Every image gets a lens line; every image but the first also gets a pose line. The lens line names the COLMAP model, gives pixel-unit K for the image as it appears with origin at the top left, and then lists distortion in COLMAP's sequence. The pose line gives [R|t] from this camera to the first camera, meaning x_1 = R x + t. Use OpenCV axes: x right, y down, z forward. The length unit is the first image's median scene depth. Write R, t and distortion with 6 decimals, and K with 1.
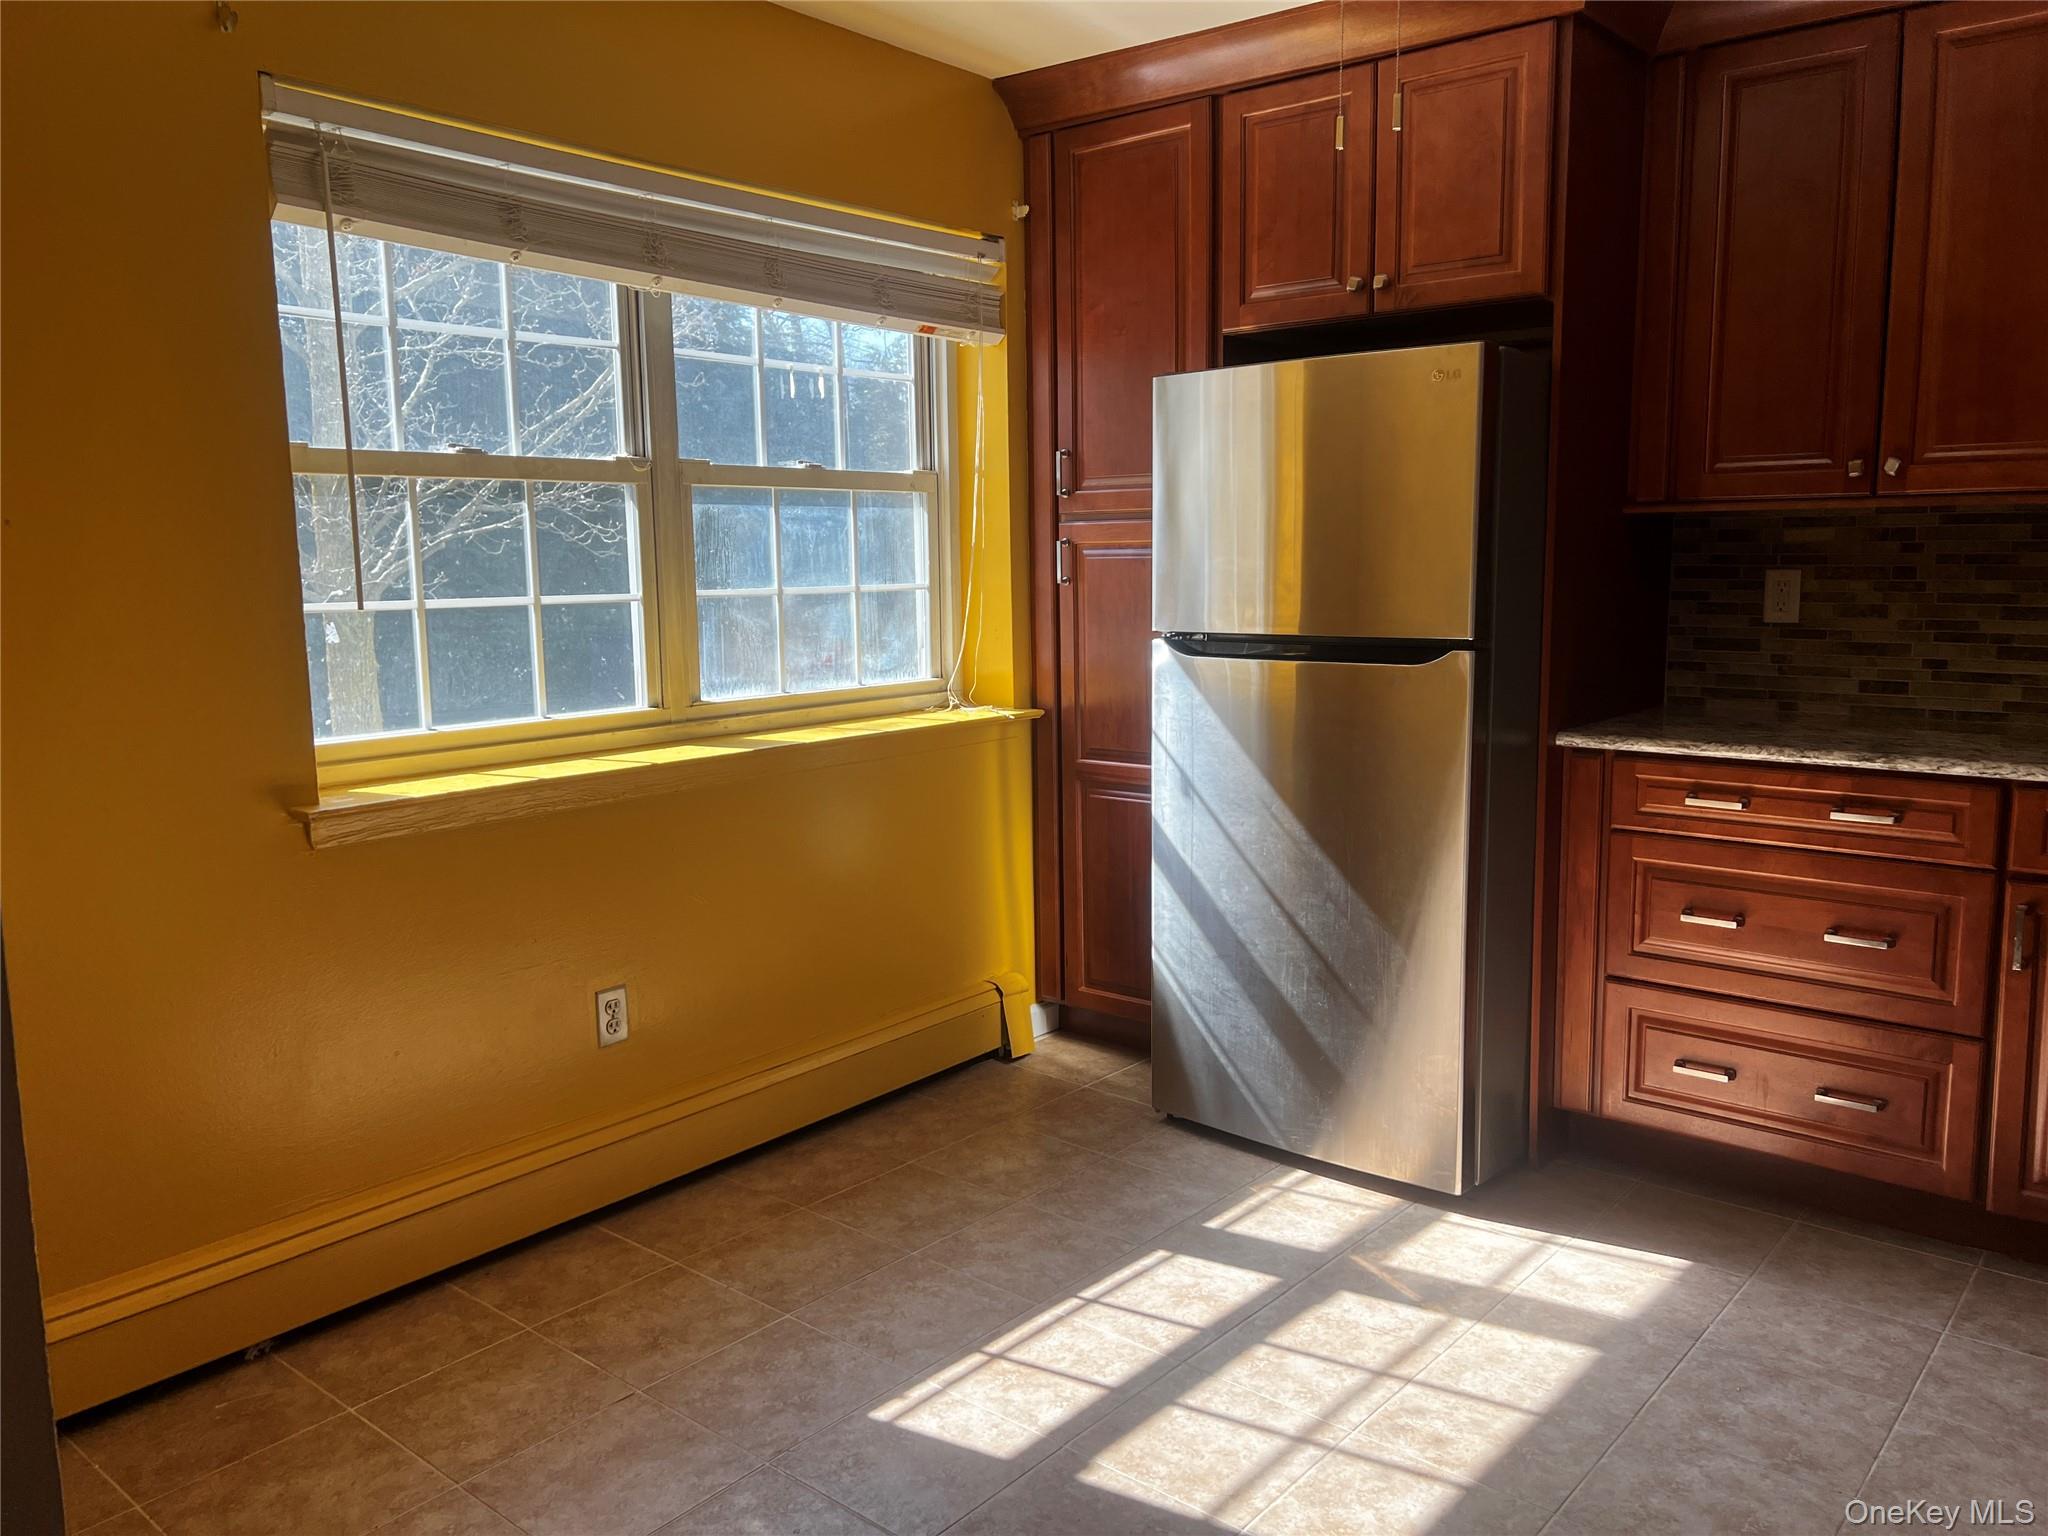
lens RADIAL K [[1526.4, 0, 1024.0], [0, 1526.4, 768.0], [0, 0, 1]] dist [-0.007429, -0.007379]
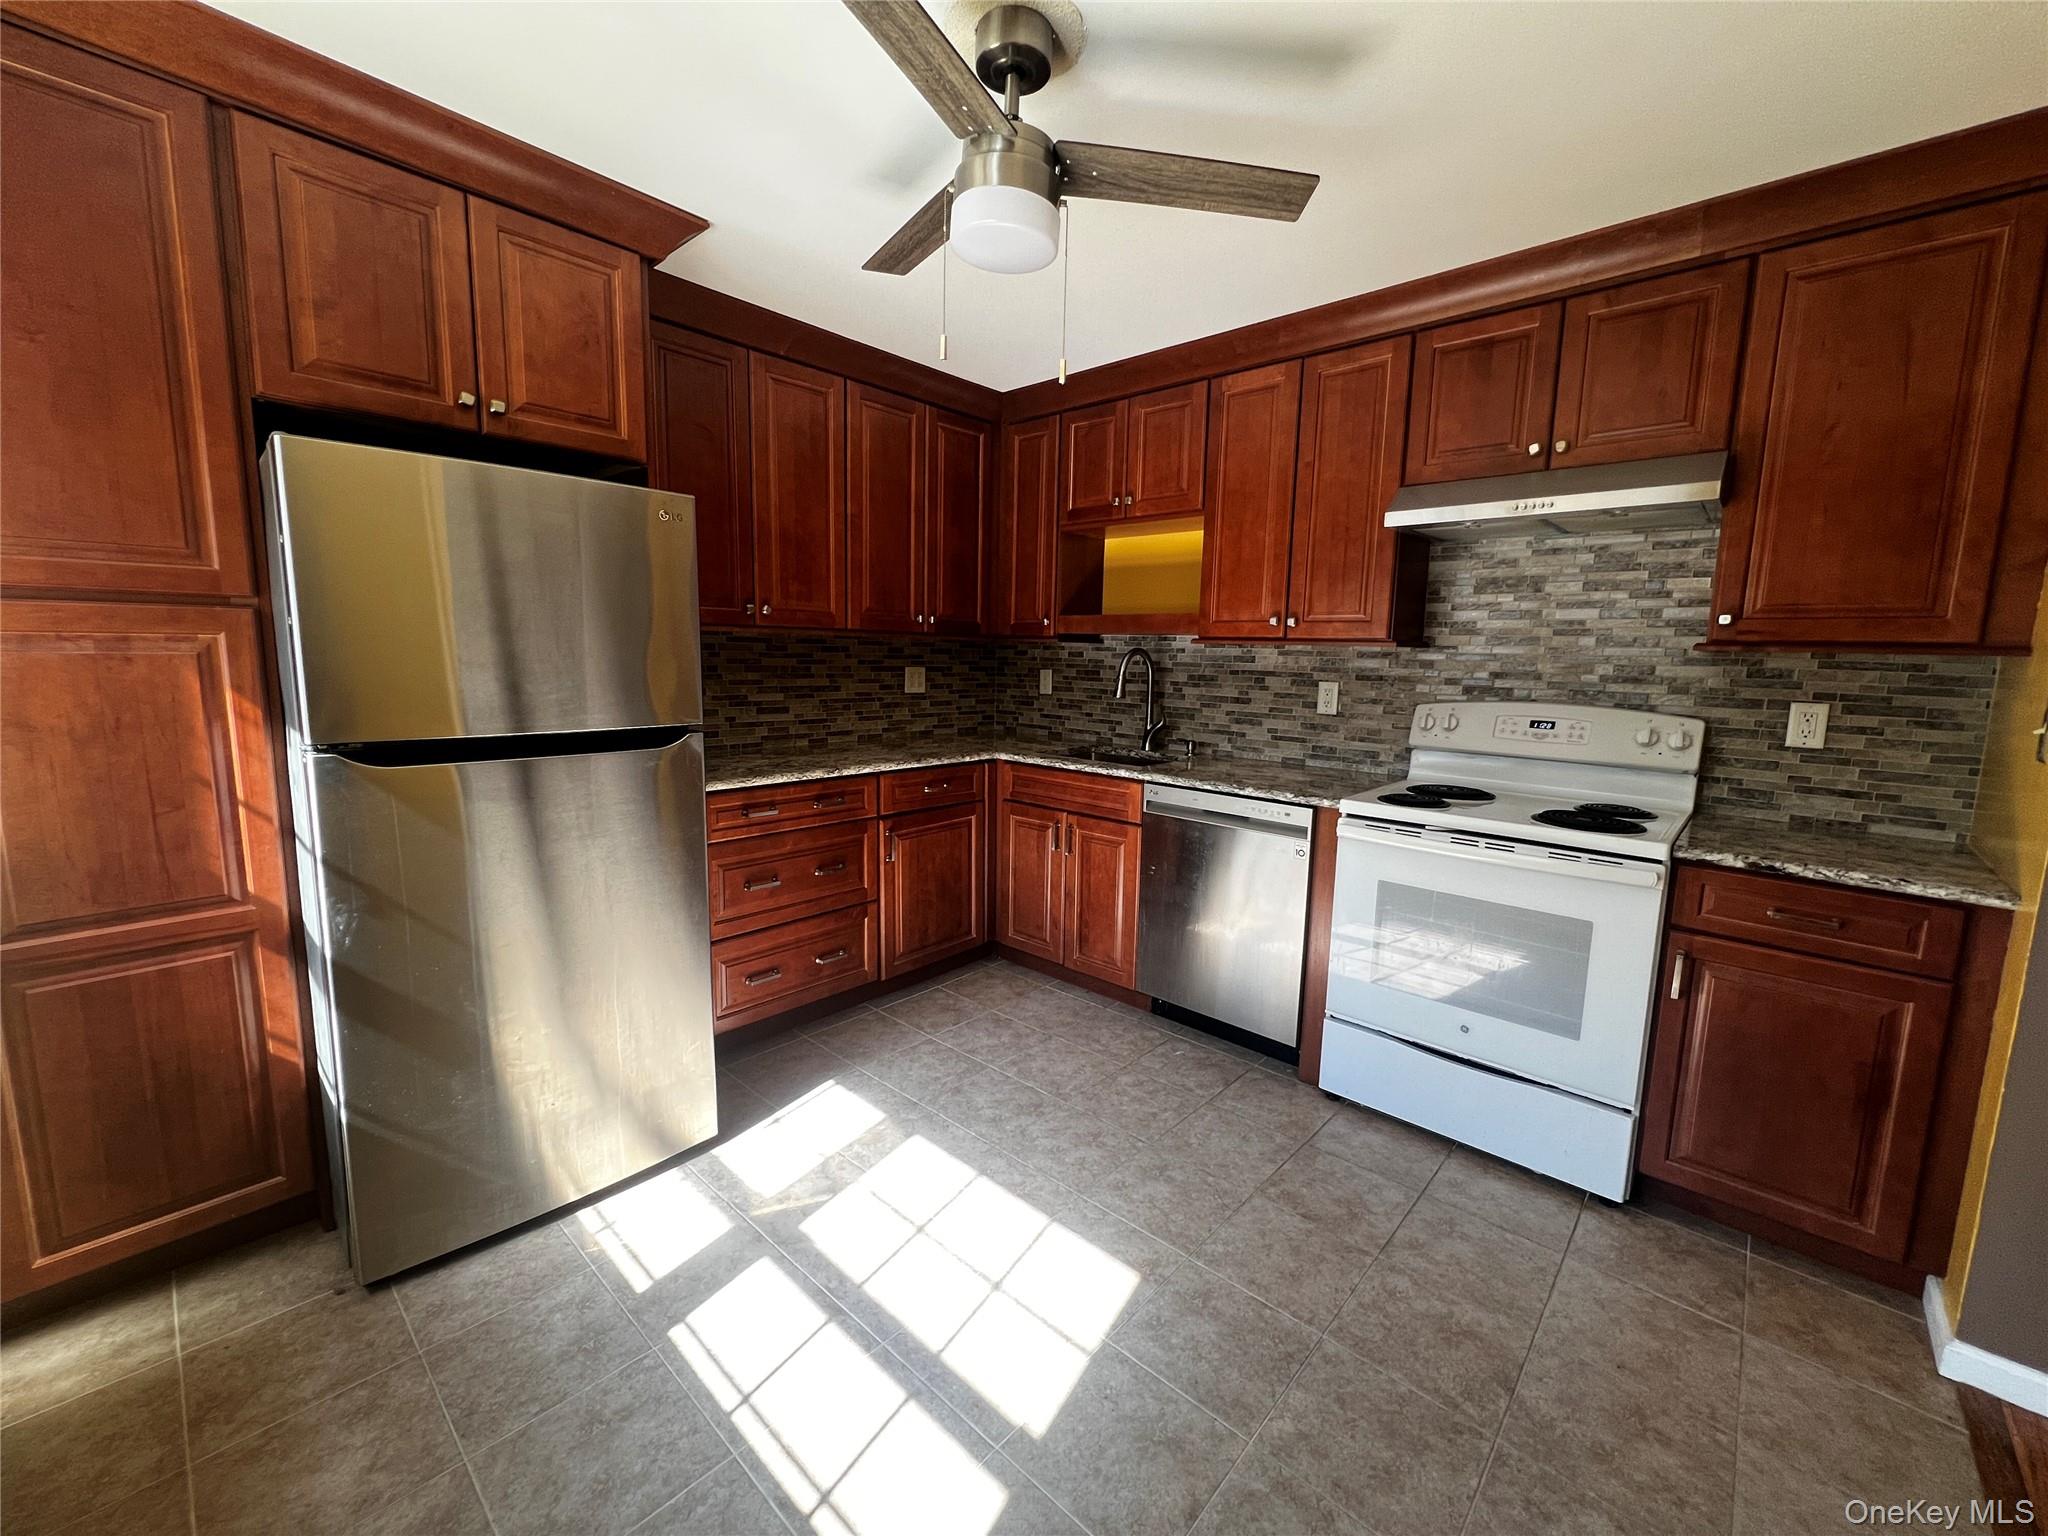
lens RADIAL K [[822.5, 0, 1024.0], [0, 822.5, 768.0], [0, 0, 1]] dist [0.000866, 0.000409]
pose [[0.041983, -0.131621, 0.990411, -0.393046], [0.124286, 0.984273, 0.125537, -0.099688], [-0.991358, 0.117824, 0.057681, 0.666624]]
